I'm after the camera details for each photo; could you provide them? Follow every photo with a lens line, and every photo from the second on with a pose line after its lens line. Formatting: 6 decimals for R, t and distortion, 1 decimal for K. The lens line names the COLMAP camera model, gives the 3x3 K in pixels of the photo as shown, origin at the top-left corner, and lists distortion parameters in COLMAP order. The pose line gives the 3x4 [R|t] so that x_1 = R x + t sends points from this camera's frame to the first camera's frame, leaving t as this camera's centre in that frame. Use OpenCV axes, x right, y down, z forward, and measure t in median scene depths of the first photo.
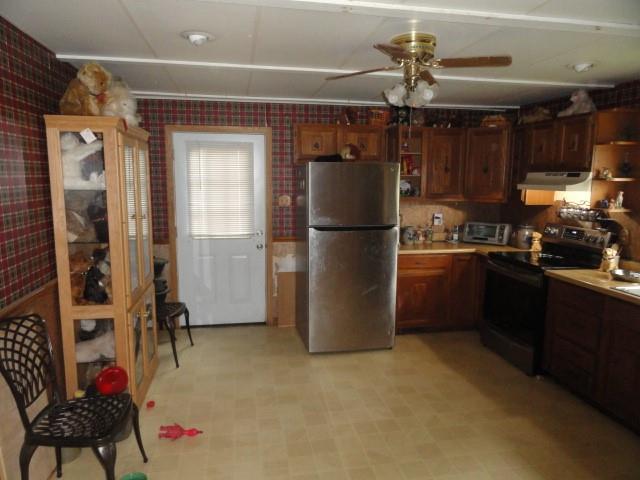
lens RADIAL K [[445.7, 0, 319.5], [0, 445.7, 239.7], [0, 0, 1]] dist [0.000984, 0.000659]
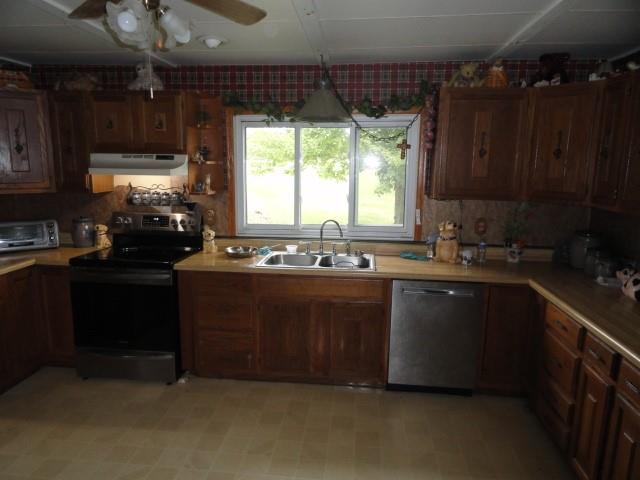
lens RADIAL K [[445.7, 0, 319.0], [0, 445.7, 241.0], [0, 0, 1]] dist [0.000984, 0.000659]
pose [[0.288393, -0.173809, 0.941605, -0.207015], [0.122617, 0.981994, 0.143710, -0.060109], [-0.949629, 0.074012, 0.304512, 0.372891]]
